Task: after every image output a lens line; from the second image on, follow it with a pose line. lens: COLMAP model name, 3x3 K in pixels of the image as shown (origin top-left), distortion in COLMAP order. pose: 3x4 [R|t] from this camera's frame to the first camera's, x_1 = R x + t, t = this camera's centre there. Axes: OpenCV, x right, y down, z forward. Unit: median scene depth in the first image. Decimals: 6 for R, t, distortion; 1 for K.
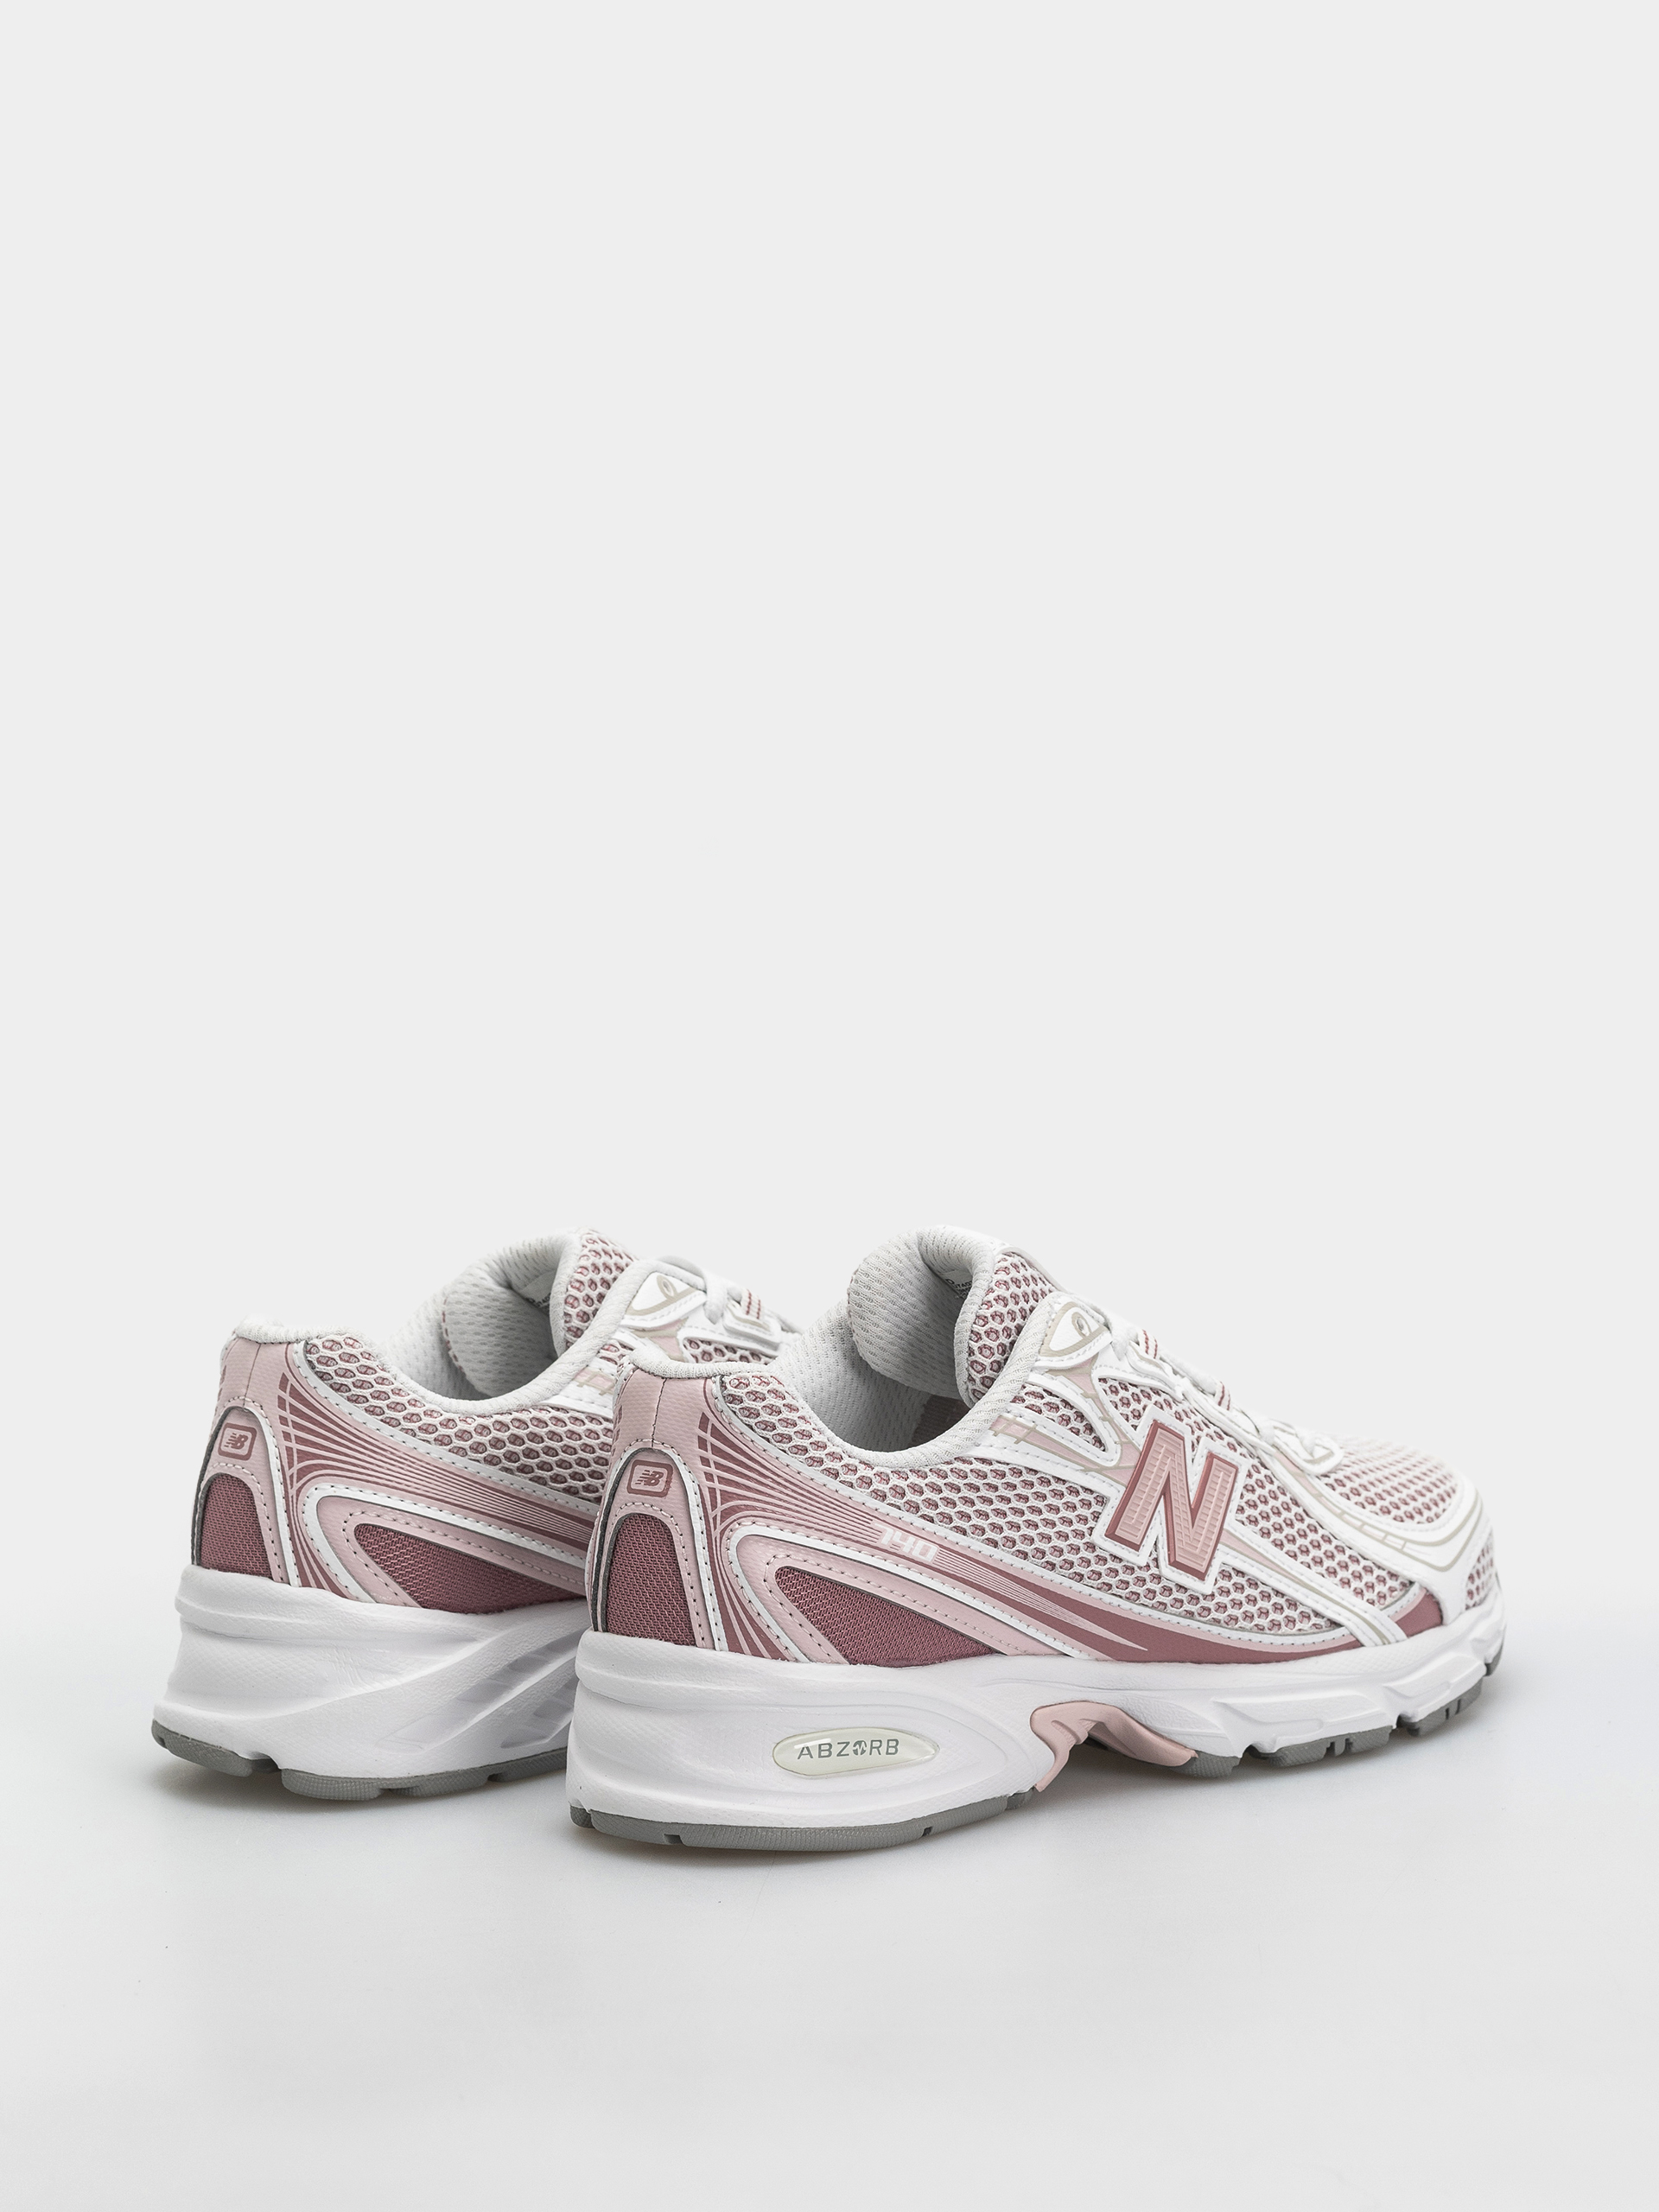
lens RADIAL K [[7558.2, 0, 829.5], [0, 7558.2, 1106.0], [0, 0, 1]] dist [0.180353, 2.444579]
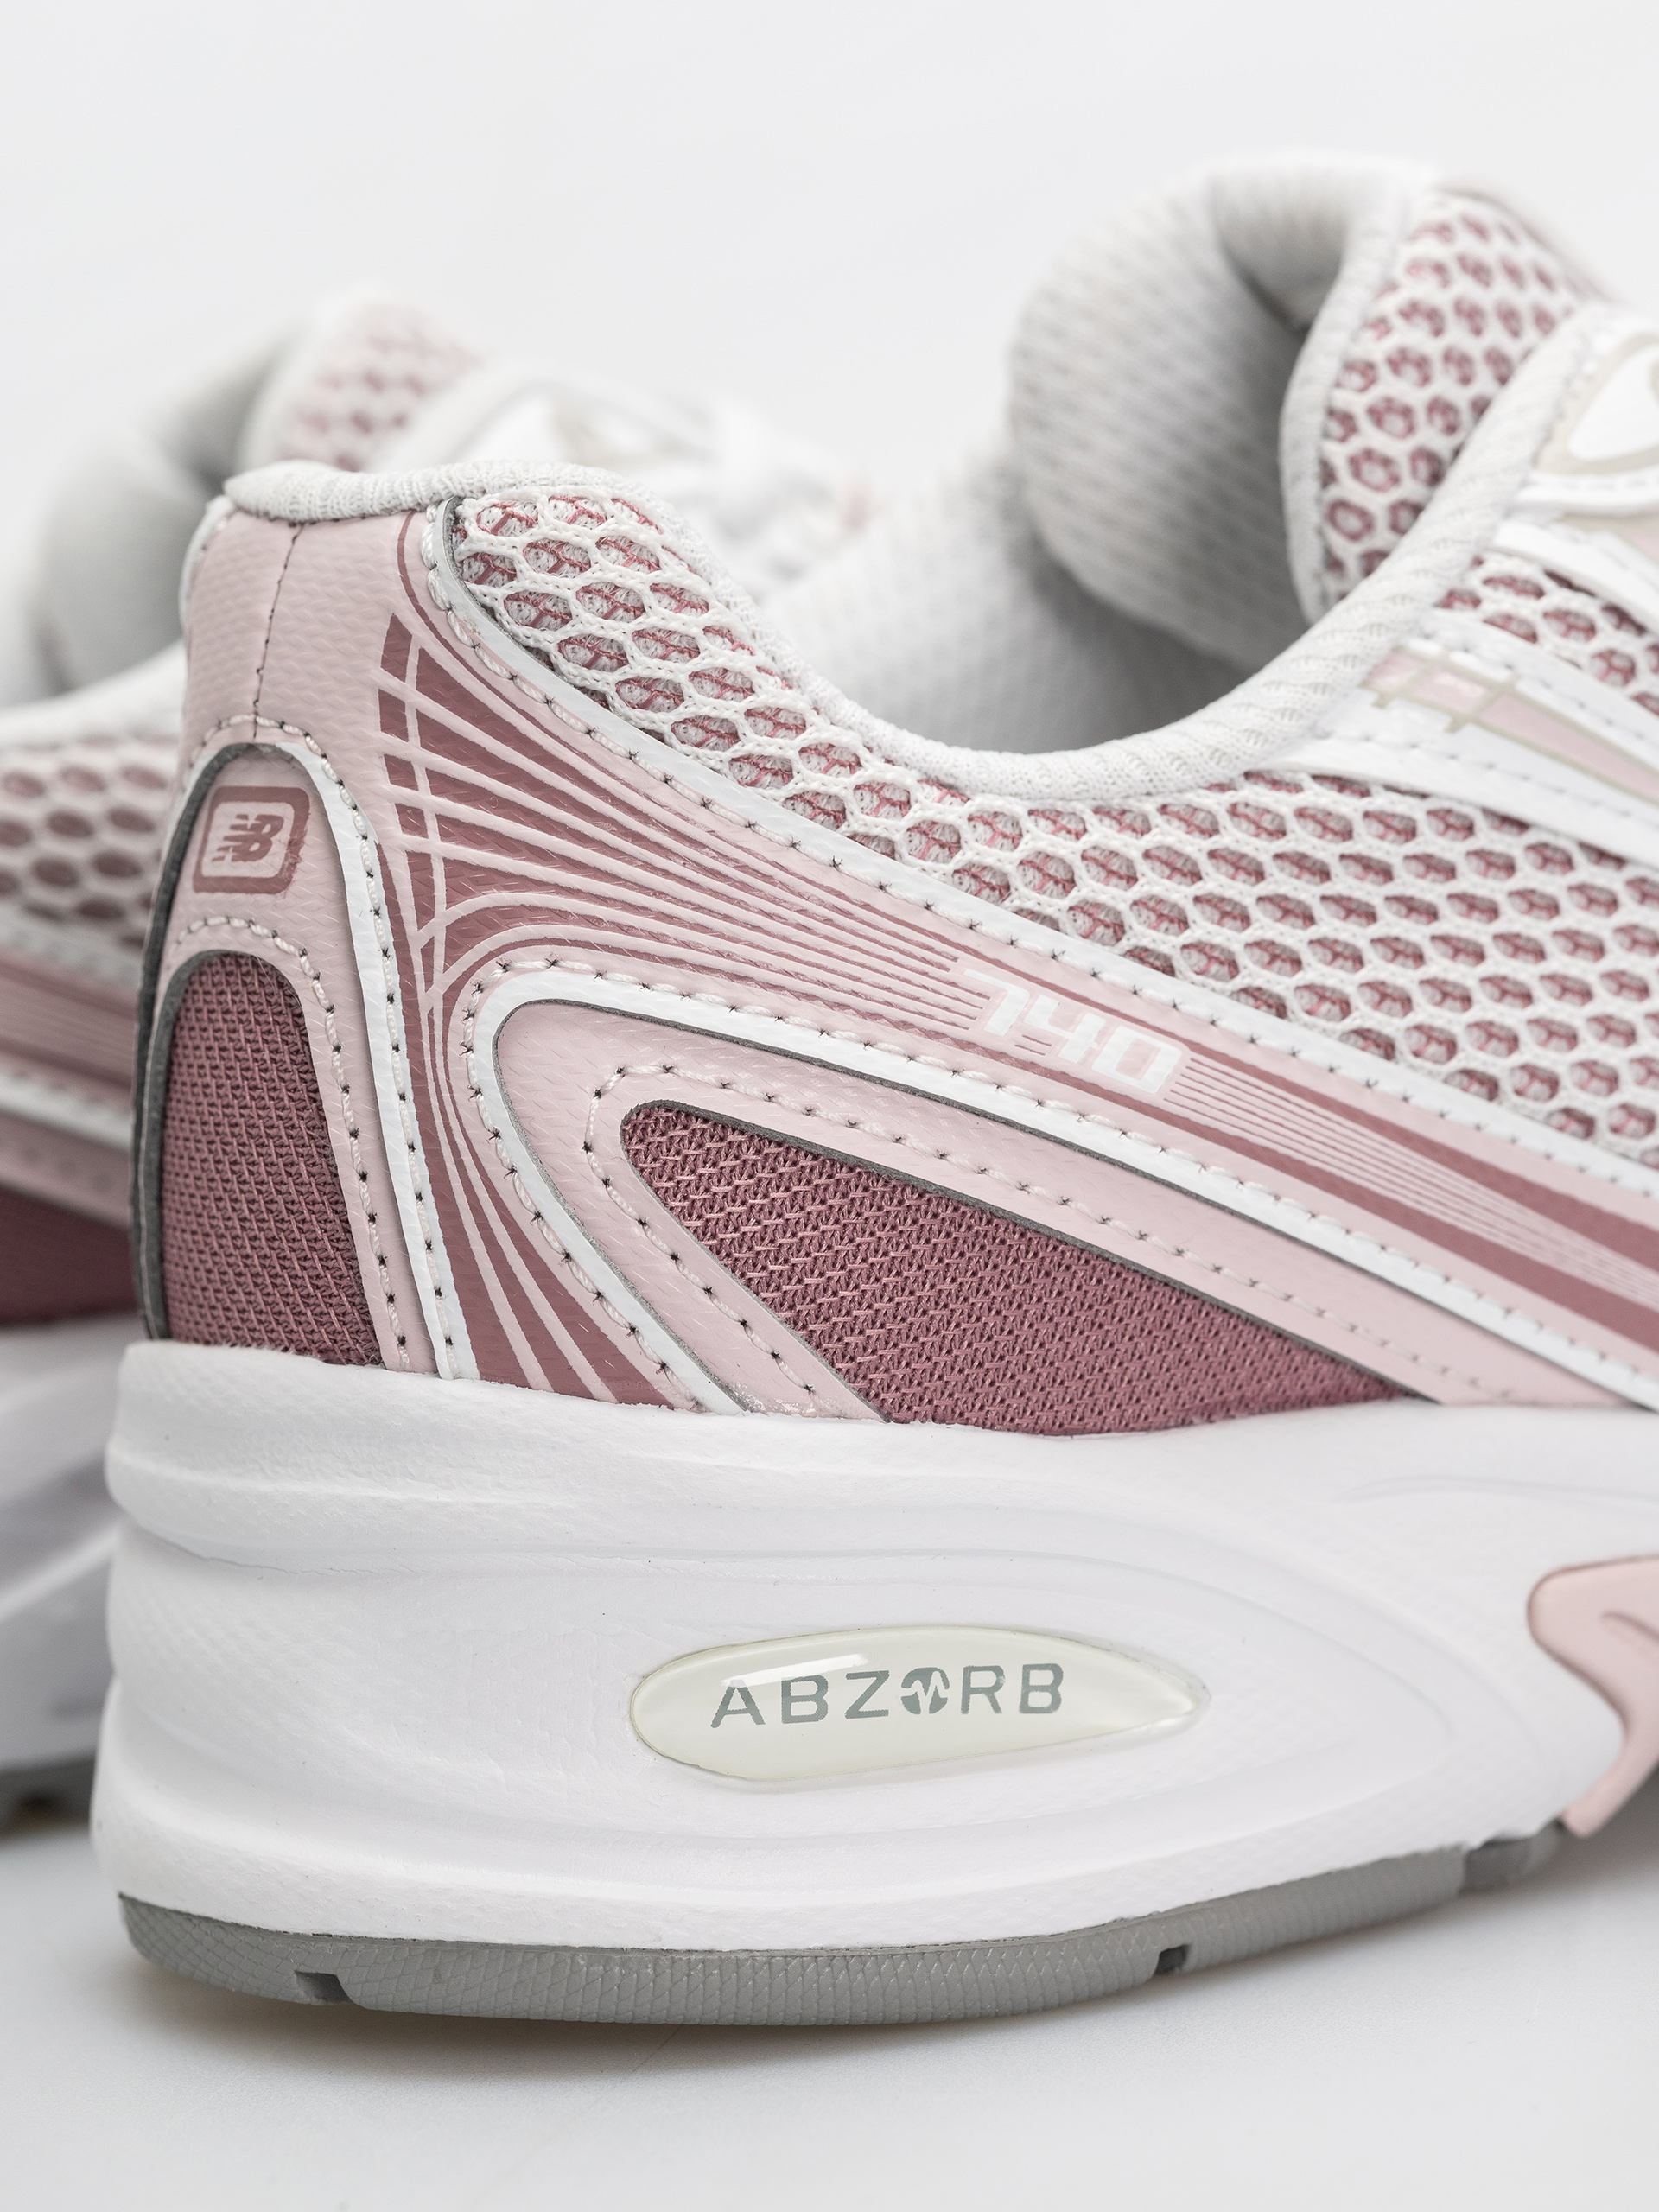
lens RADIAL K [[7250.7, 0, 829.5], [0, 7250.7, 1106.0], [0, 0, 1]] dist [0.034334, 0.701689]
pose [[0.984839, -0.020861, -0.172209, 0.051329], [0.017944, 0.999668, -0.018480, 0.065825], [0.172538, 0.015110, 0.984887, 0.701963]]
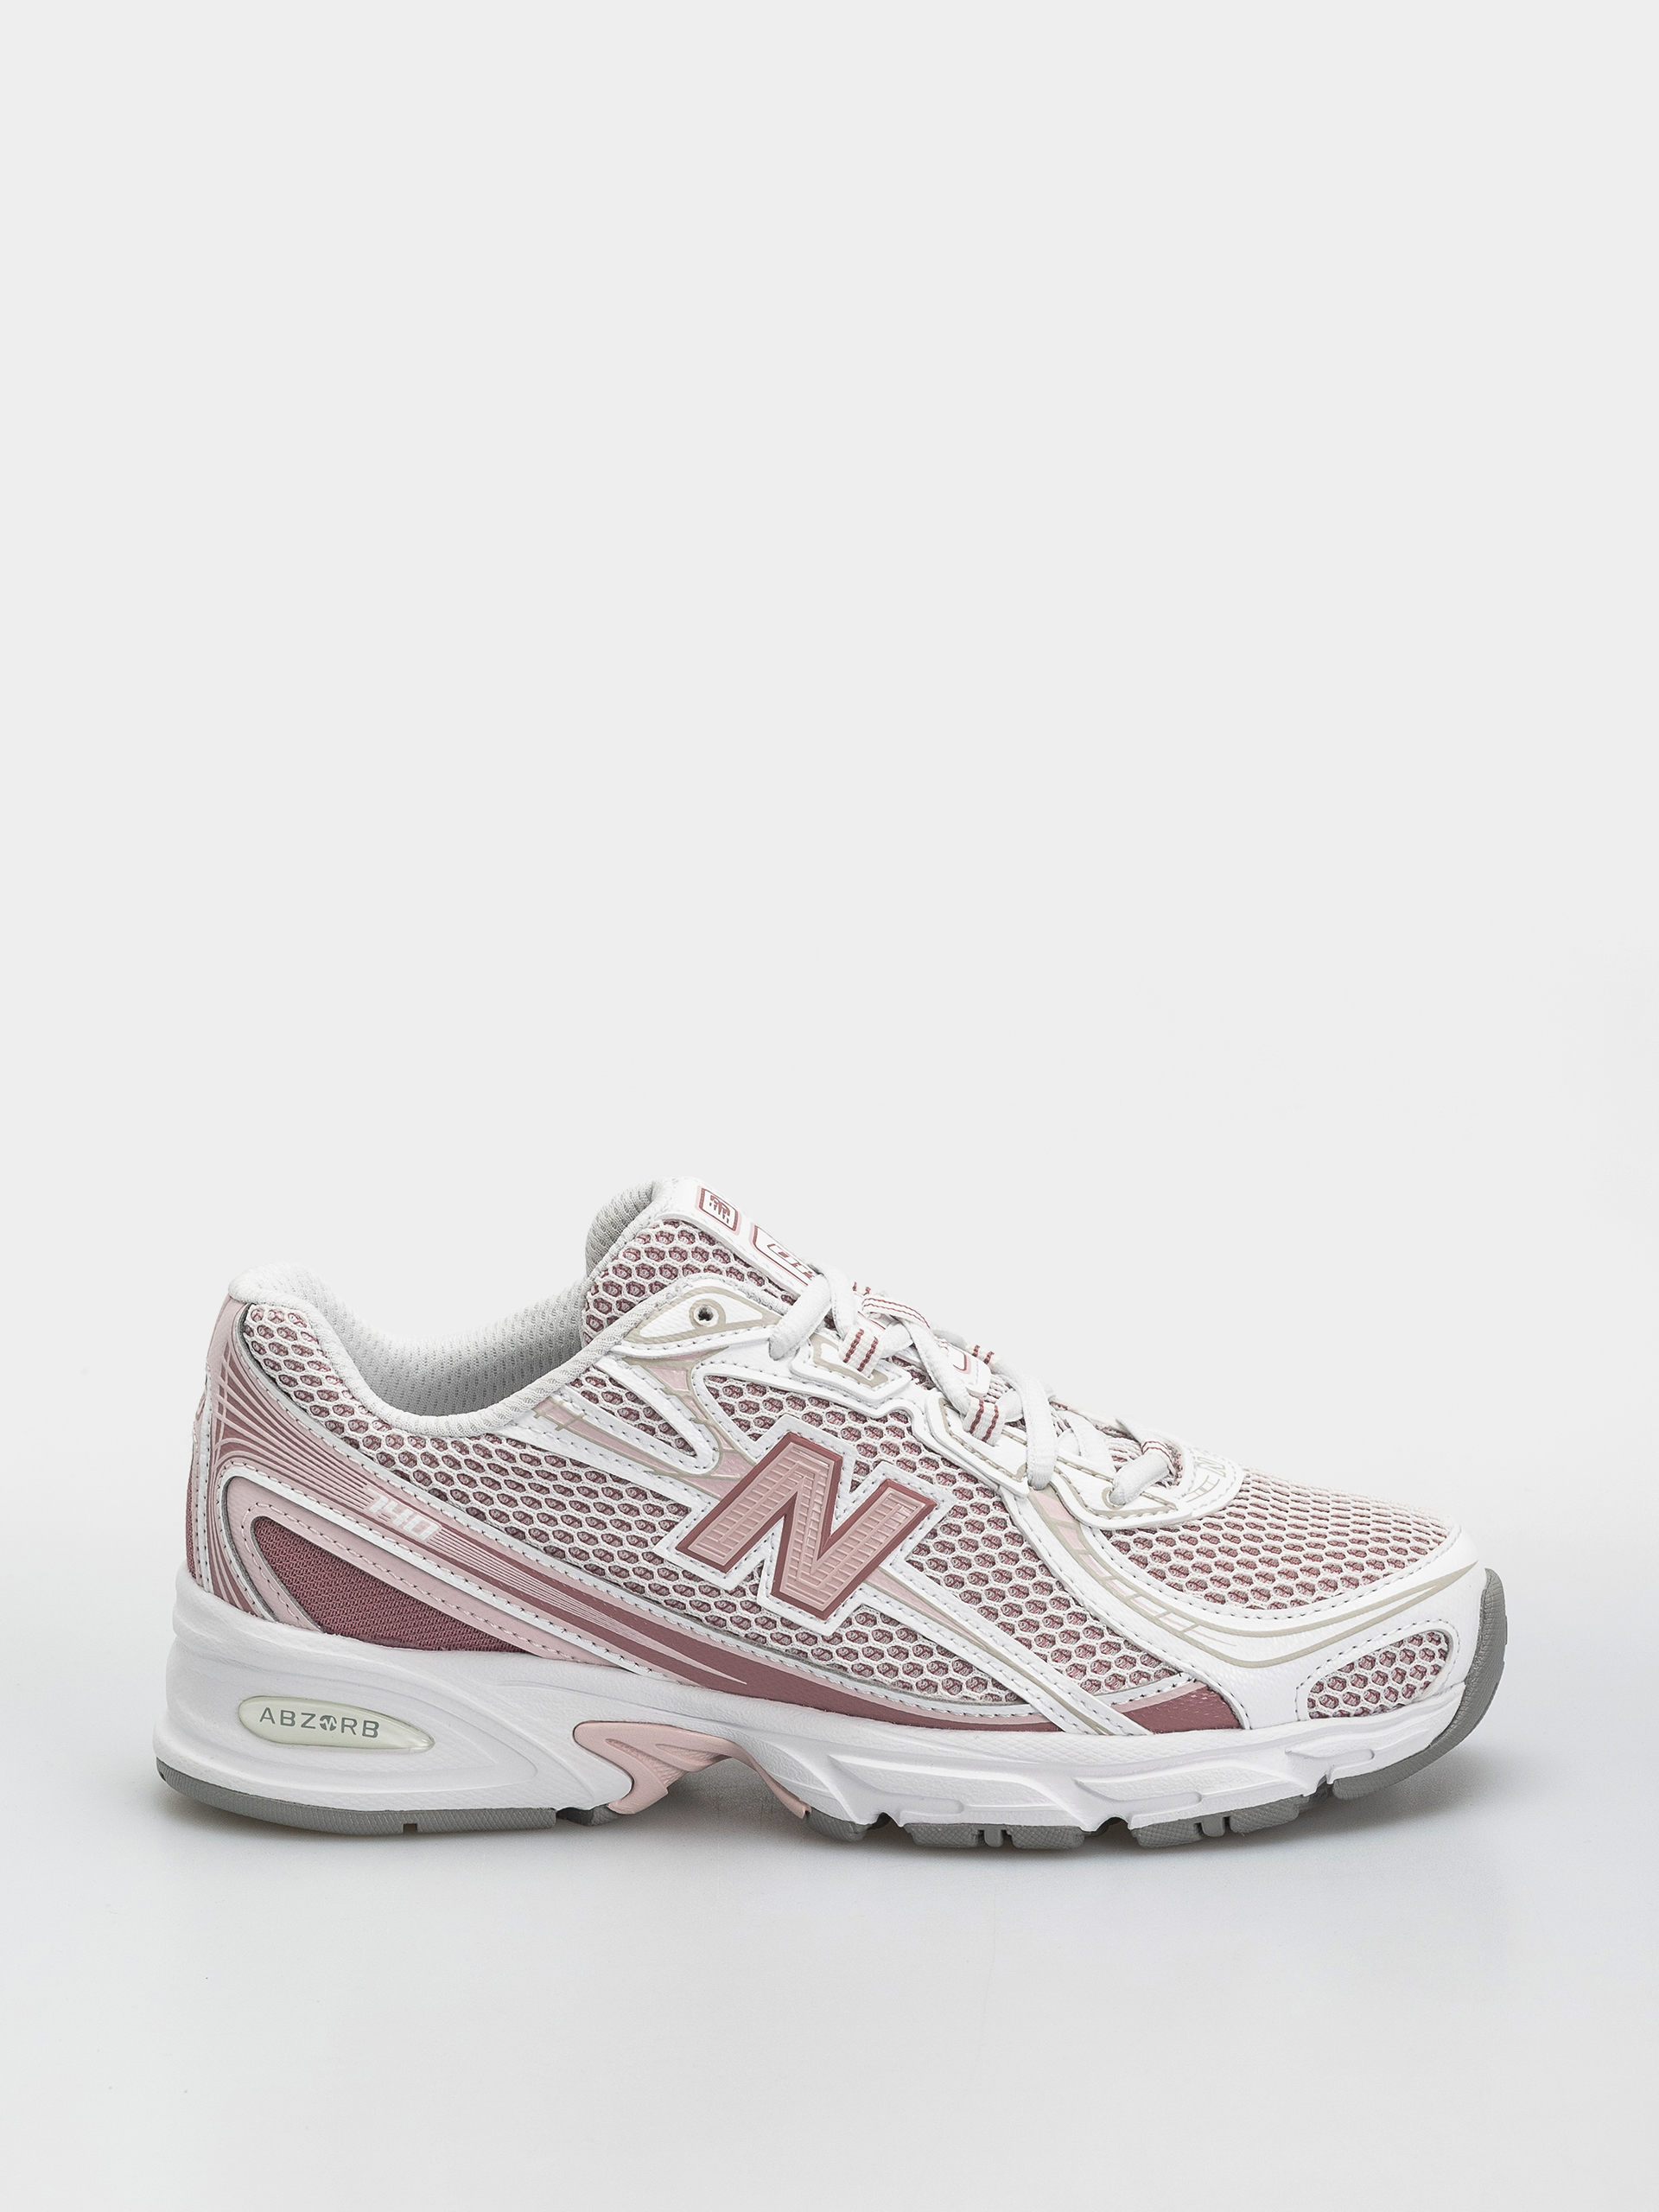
lens RADIAL K [[7558.2, 0, 829.5], [0, 7558.2, 1106.0], [0, 0, 1]] dist [0.180353, 2.444579]
pose [[0.711167, 0.139801, -0.688983, 0.673641], [-0.098468, 0.990176, 0.099278, -0.088085], [0.696093, -0.002760, 0.717946, 0.372301]]
